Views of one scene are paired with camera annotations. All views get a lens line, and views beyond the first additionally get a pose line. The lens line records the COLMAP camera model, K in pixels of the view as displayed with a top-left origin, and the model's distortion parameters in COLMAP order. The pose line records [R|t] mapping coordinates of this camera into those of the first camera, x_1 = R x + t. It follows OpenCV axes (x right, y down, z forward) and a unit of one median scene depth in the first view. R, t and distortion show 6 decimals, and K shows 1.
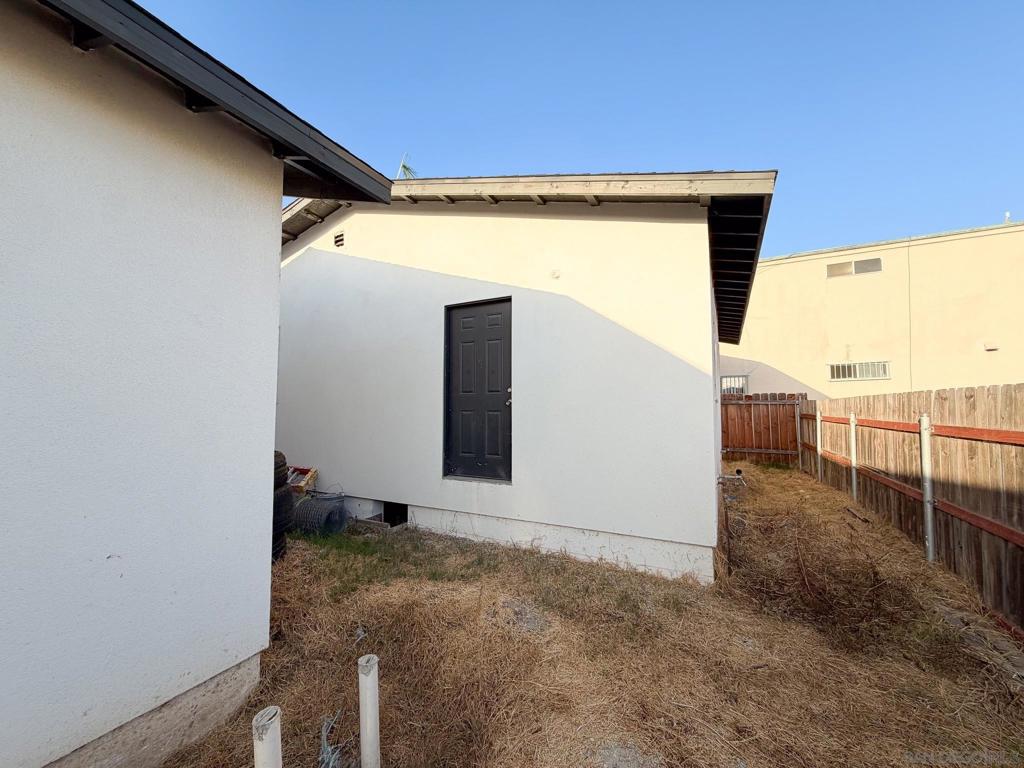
lens RADIAL K [[409.5, 0, 509.7], [0, 409.5, 381.6], [0, 0, 1]] dist [-0.002355, 0.000823]
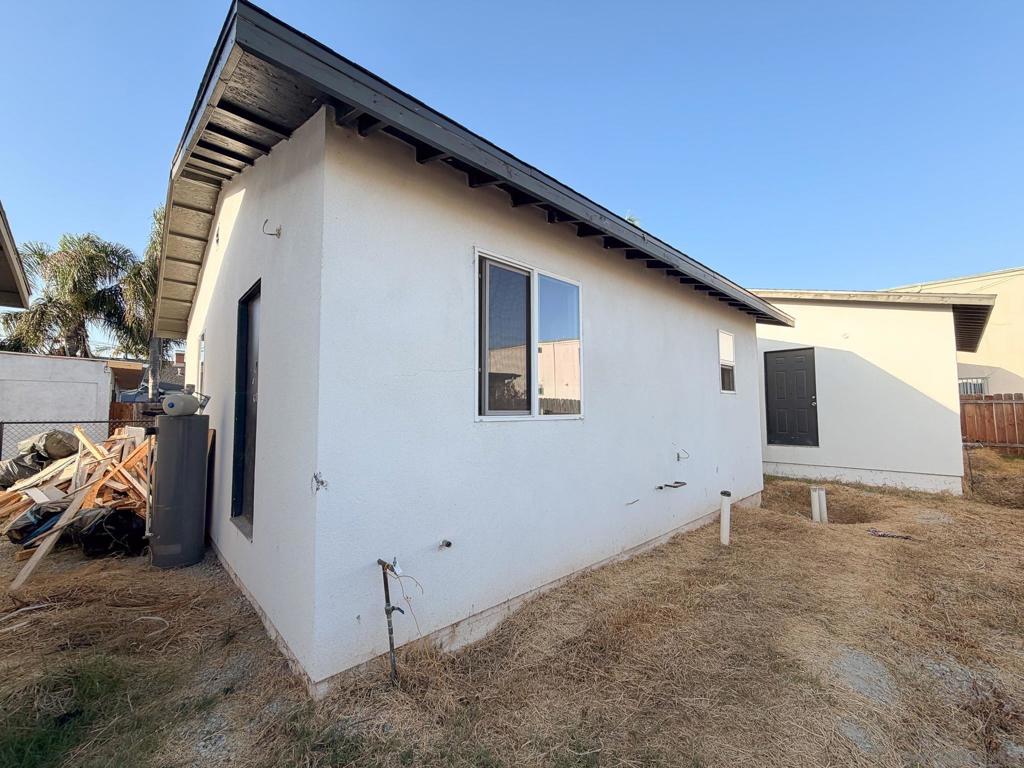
lens RADIAL K [[409.5, 0, 512.6], [0, 409.5, 383.5], [0, 0, 1]] dist [-0.002355, 0.000823]
pose [[0.942296, -0.028316, -0.333581, -0.634290], [0.027519, 0.999596, -0.007116, -0.063806], [0.333648, -0.002475, 0.942695, -1.148772]]
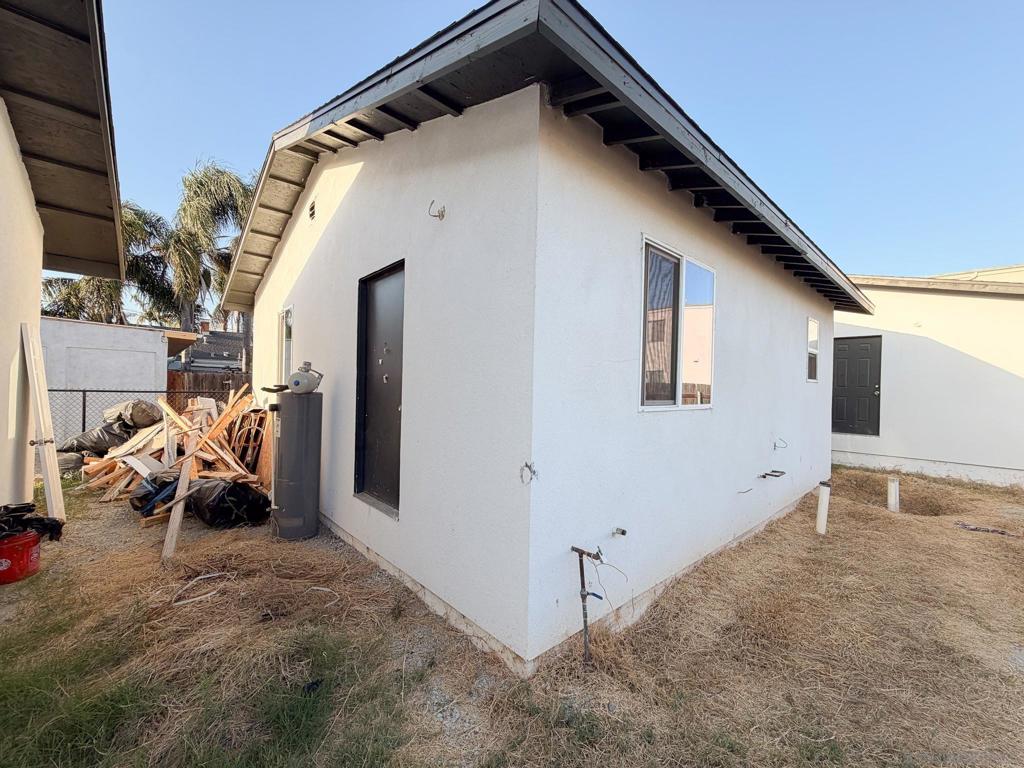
lens RADIAL K [[409.5, 0, 511.1], [0, 409.5, 383.5], [0, 0, 1]] dist [-0.002355, 0.000823]
pose [[0.936460, 0.017407, -0.350342, -0.850145], [0.001206, 0.998602, 0.052839, -0.086729], [0.350772, -0.049904, 0.935130, -1.225217]]
